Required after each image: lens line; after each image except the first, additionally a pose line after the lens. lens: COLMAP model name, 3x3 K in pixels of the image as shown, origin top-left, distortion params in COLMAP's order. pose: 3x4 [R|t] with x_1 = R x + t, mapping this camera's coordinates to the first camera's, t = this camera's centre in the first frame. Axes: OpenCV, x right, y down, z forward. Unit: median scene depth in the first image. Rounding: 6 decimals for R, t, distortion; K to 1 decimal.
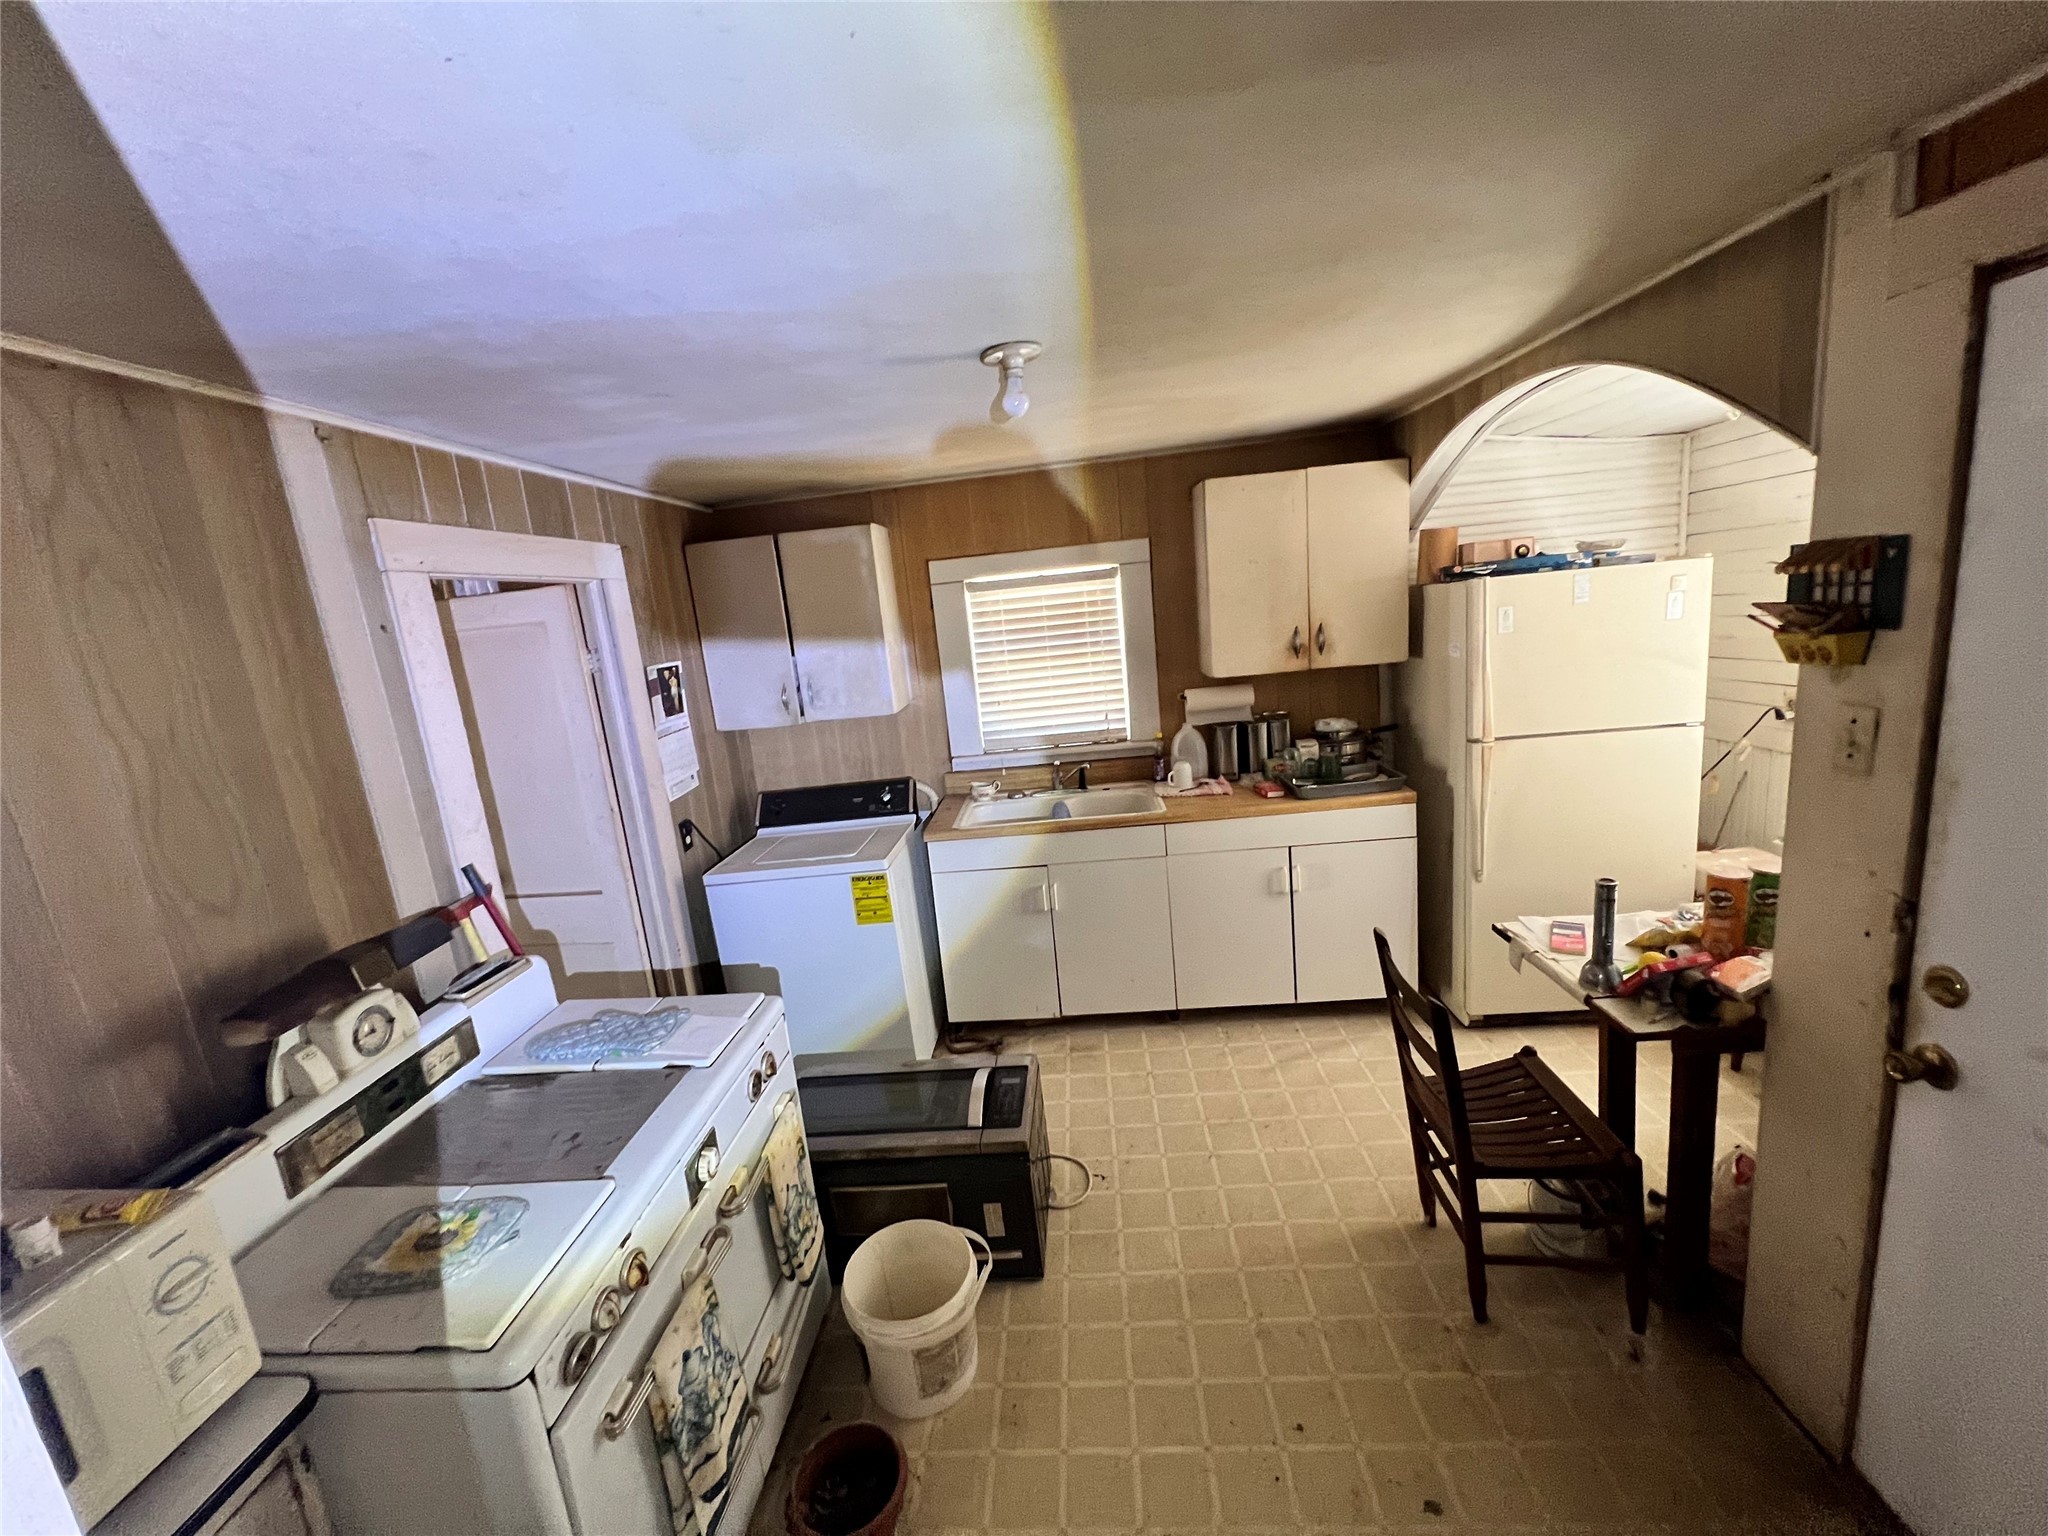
lens RADIAL K [[811.9, 0, 1024.0], [0, 811.9, 768.0], [0, 0, 1]] dist [0.000289, 0.000037]
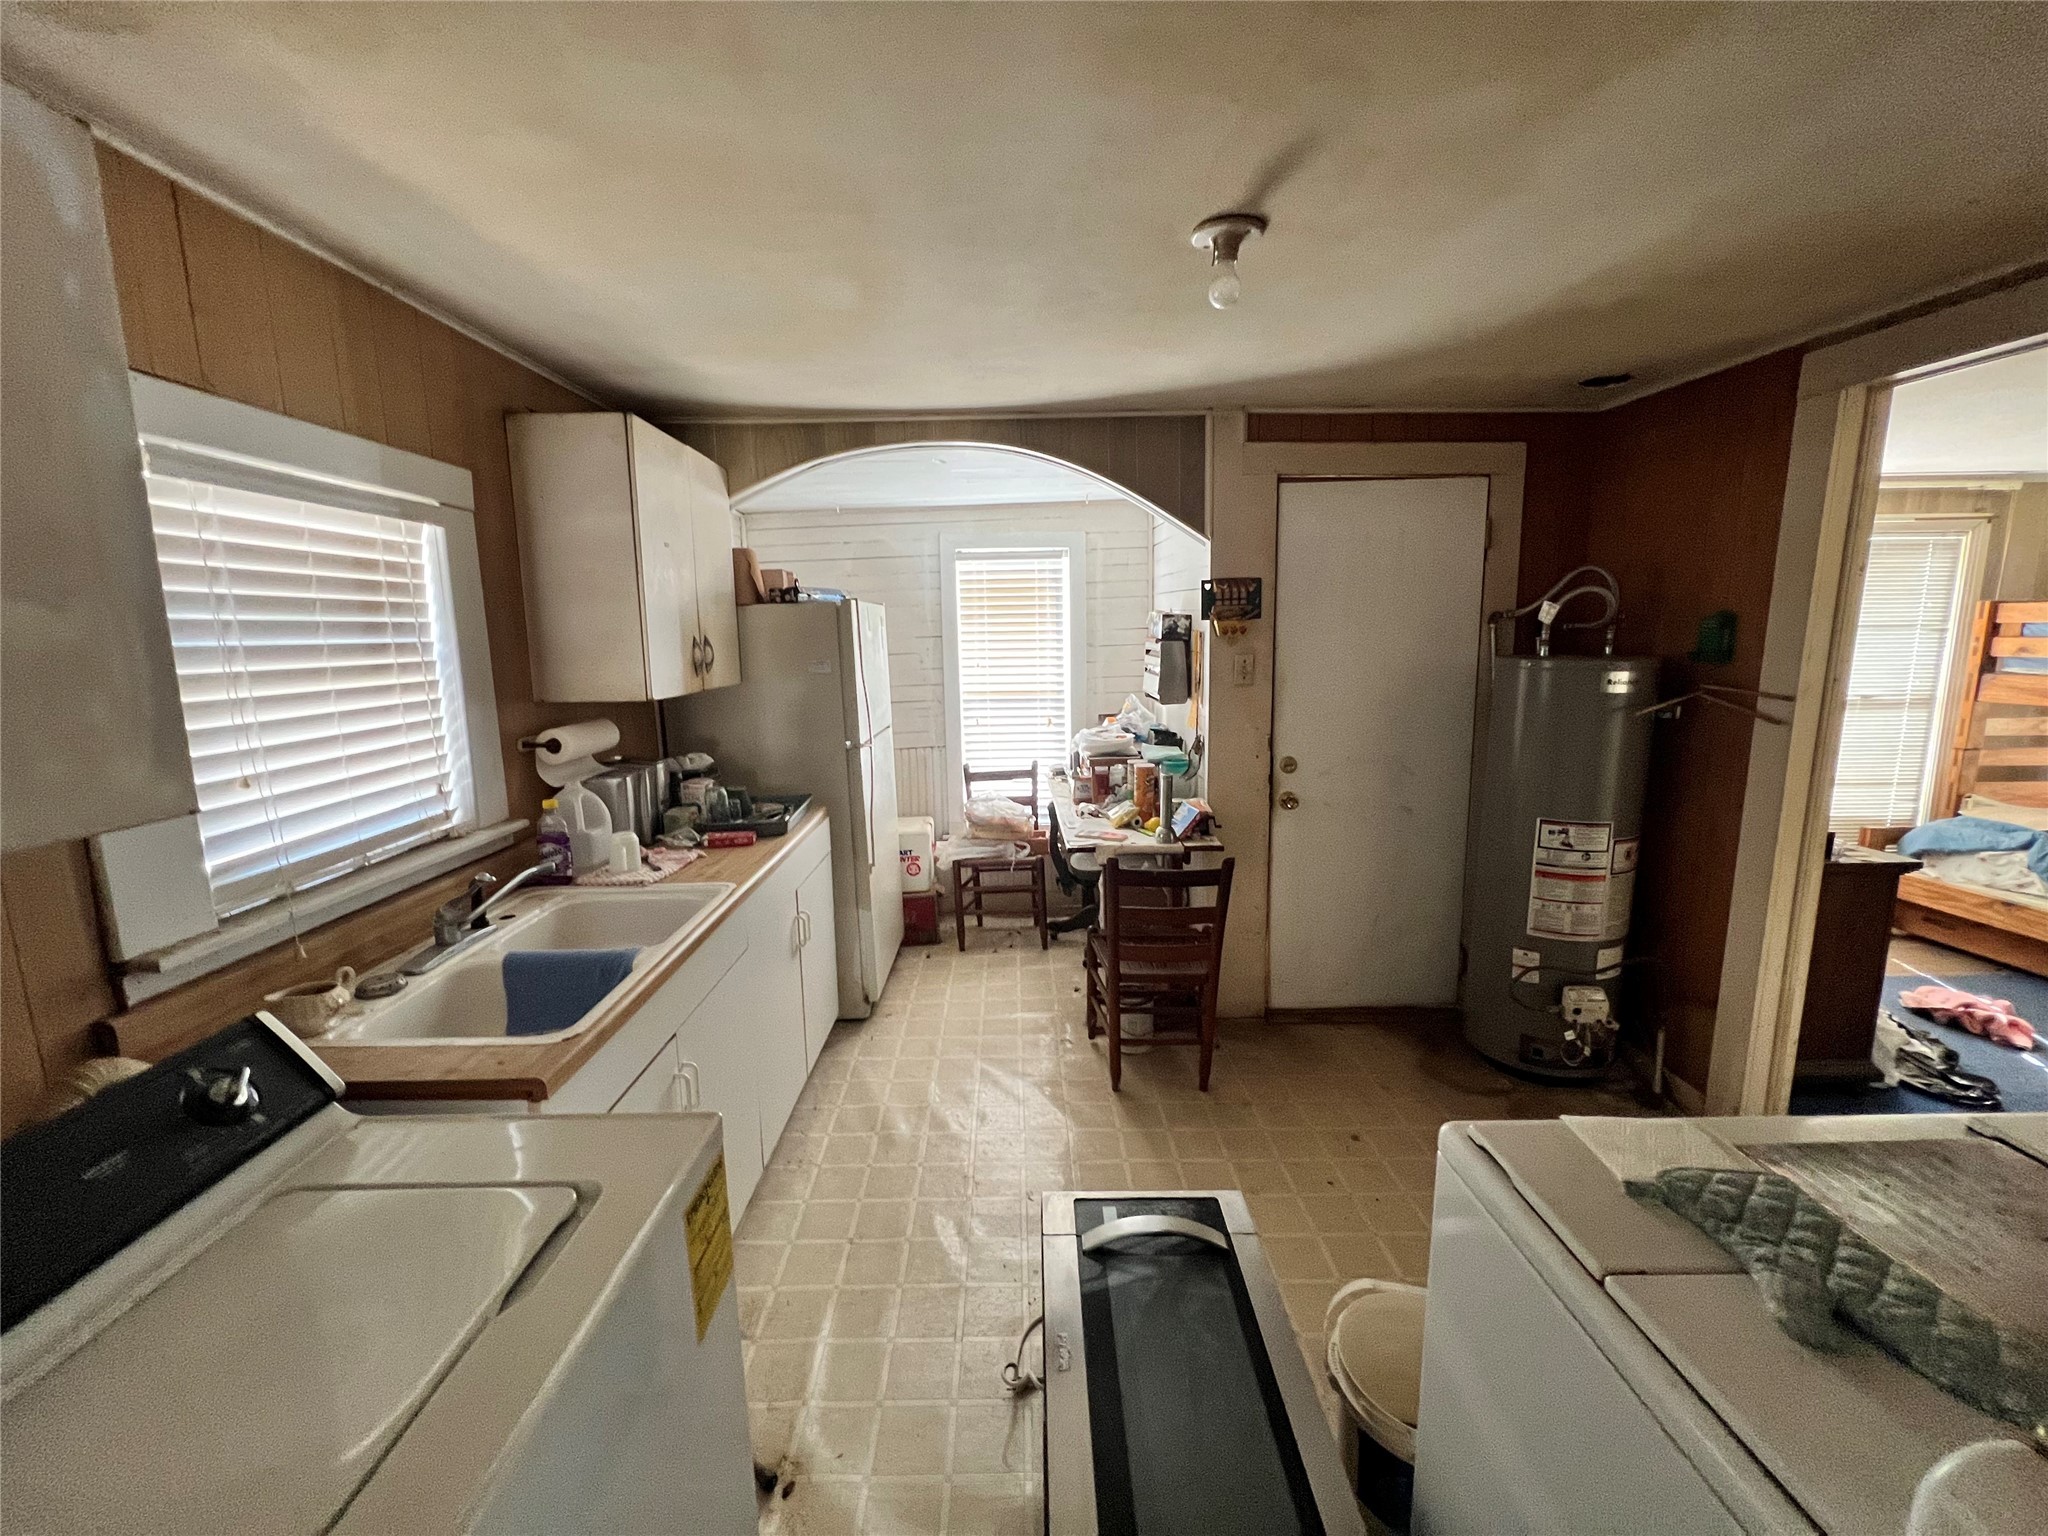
lens RADIAL K [[832.8, 0, 1024.0], [0, 832.8, 768.0], [0, 0, 1]] dist [0.000222, -0.000006]
pose [[-0.072505, -0.066008, 0.995181, -1.143142], [0.228042, 0.970279, 0.080970, -0.091010], [-0.970948, 0.232814, -0.055297, 1.690810]]
